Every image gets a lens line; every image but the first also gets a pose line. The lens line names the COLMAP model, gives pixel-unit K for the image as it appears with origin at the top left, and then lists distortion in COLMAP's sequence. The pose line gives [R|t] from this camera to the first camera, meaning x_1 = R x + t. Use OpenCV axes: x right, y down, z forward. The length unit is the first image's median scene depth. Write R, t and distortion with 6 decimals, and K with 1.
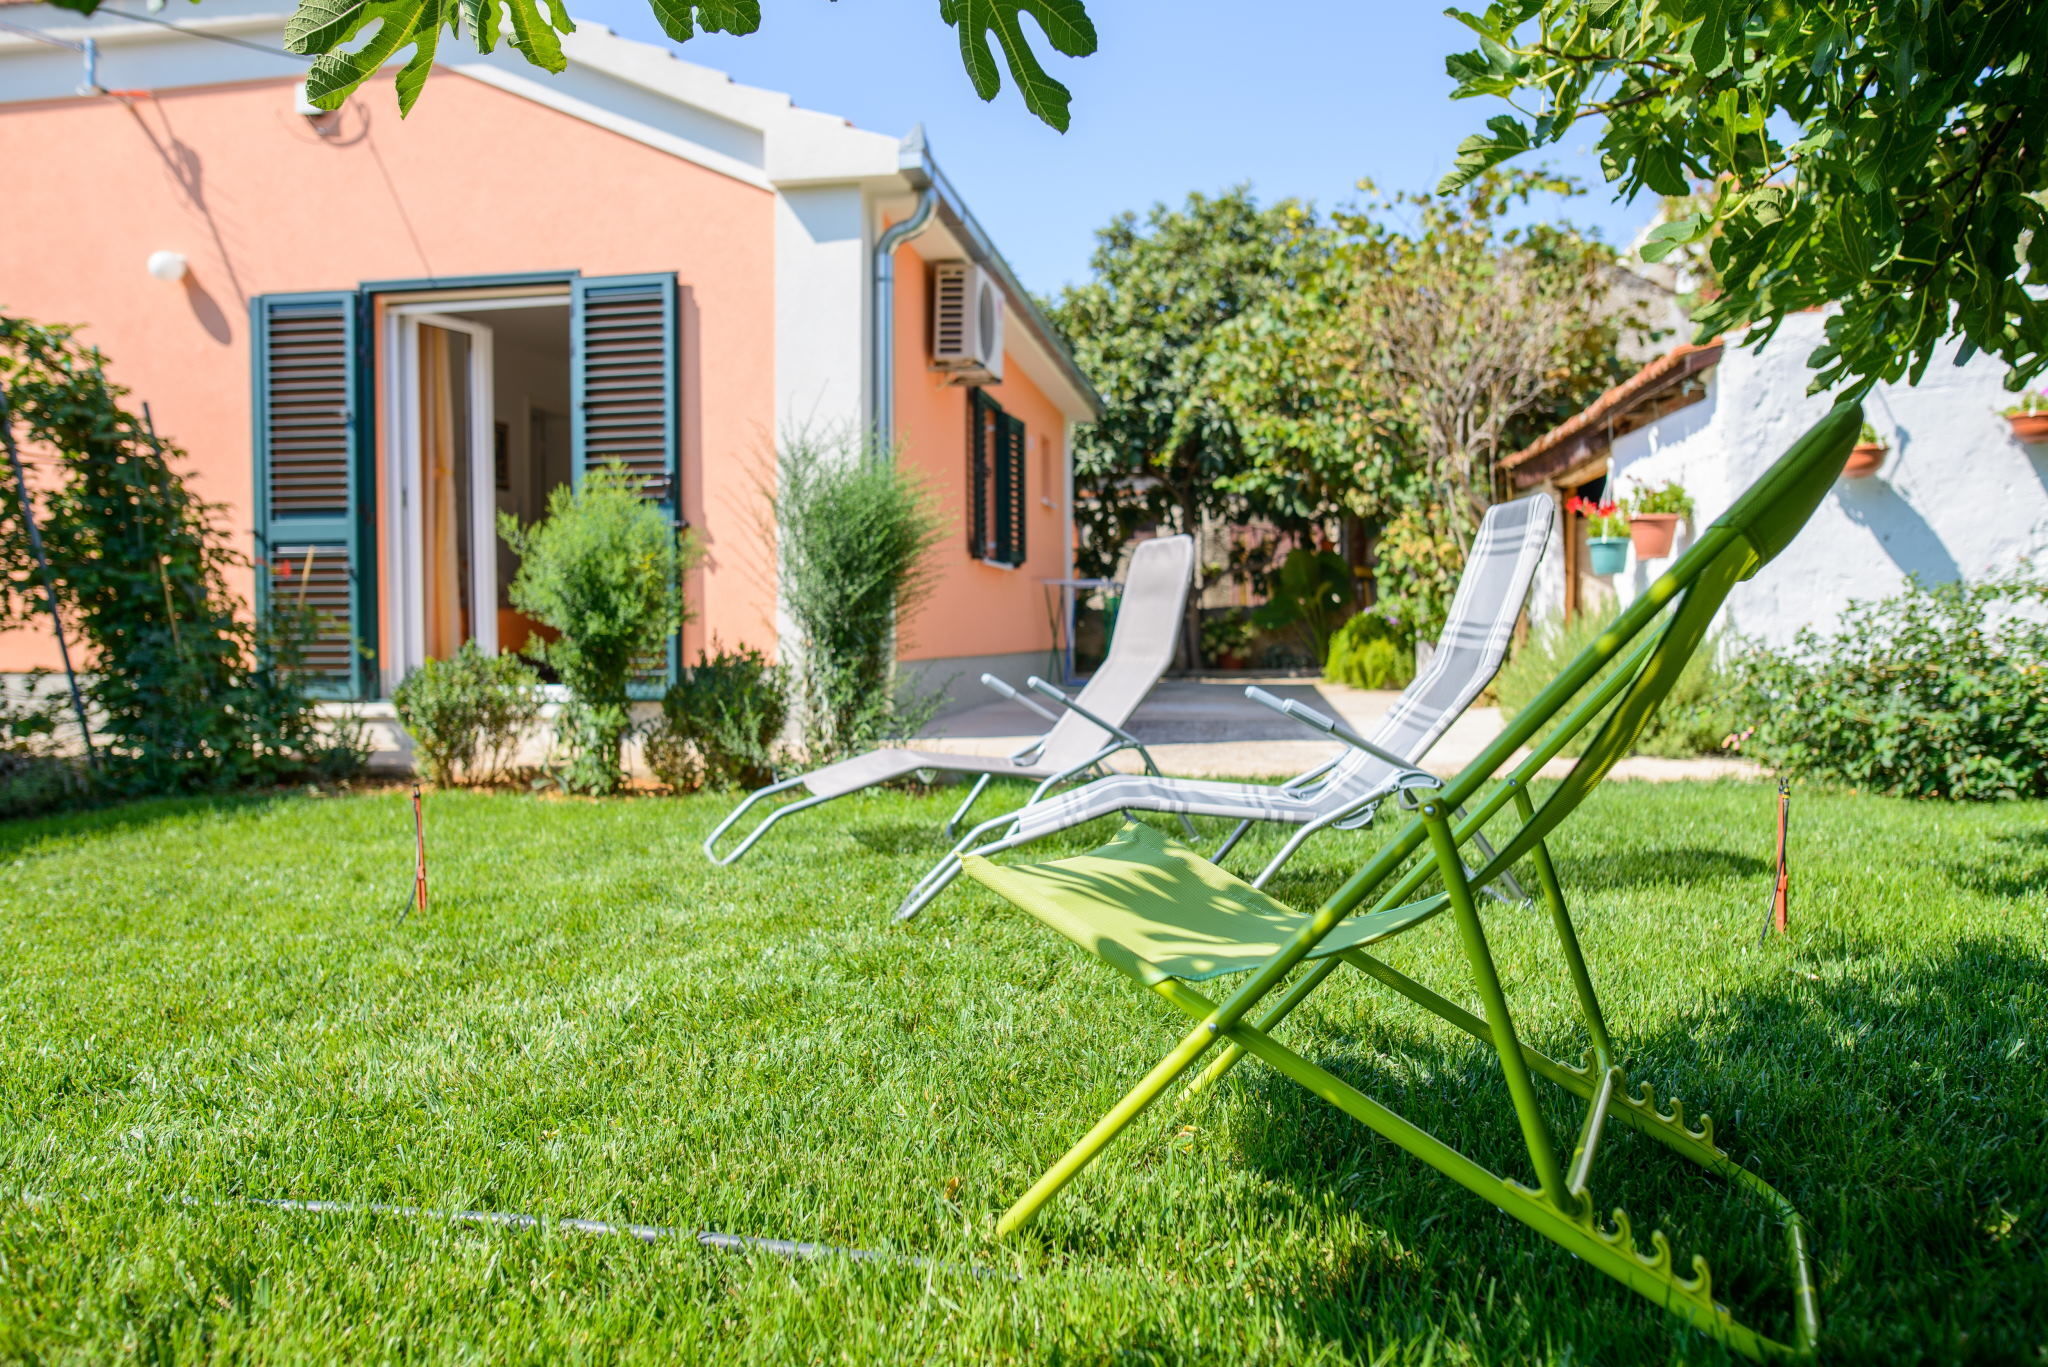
lens RADIAL K [[1459.6, 0, 1020.6], [0, 1459.6, 690.5], [0, 0, 1]] dist [-0.051827, 0.039670]
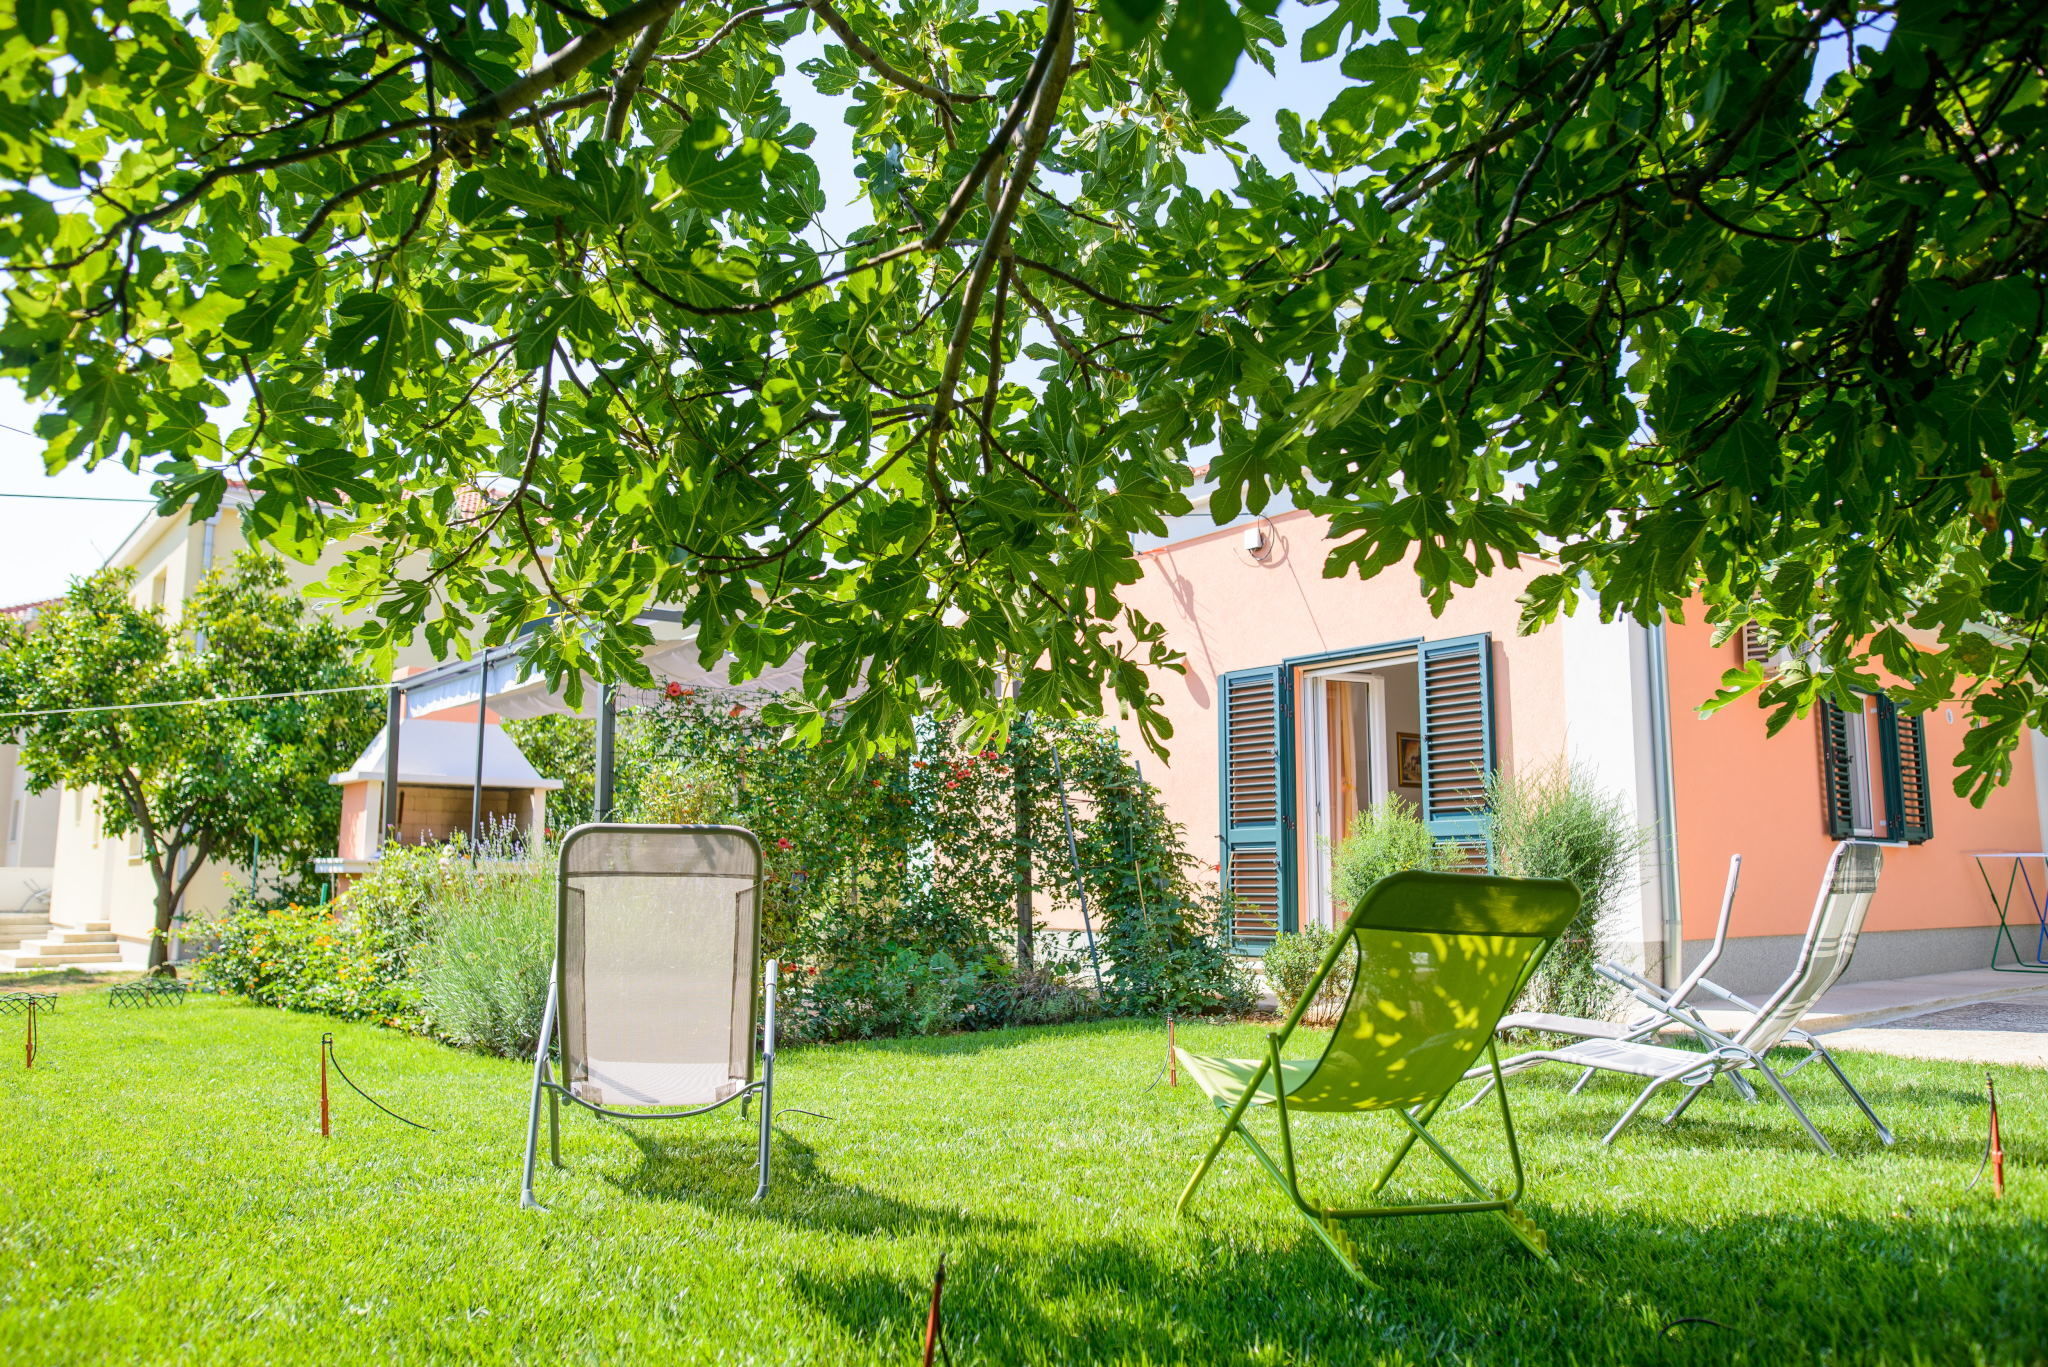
lens RADIAL K [[1459.6, 0, 1026.7], [0, 1459.6, 683.1], [0, 0, 1]] dist [-0.051827, 0.039670]
pose [[0.754704, -0.085886, -0.650419, 0.322405], [-0.033472, 0.985062, -0.168914, -0.010895], [0.655211, 0.149251, 0.740556, -0.253703]]
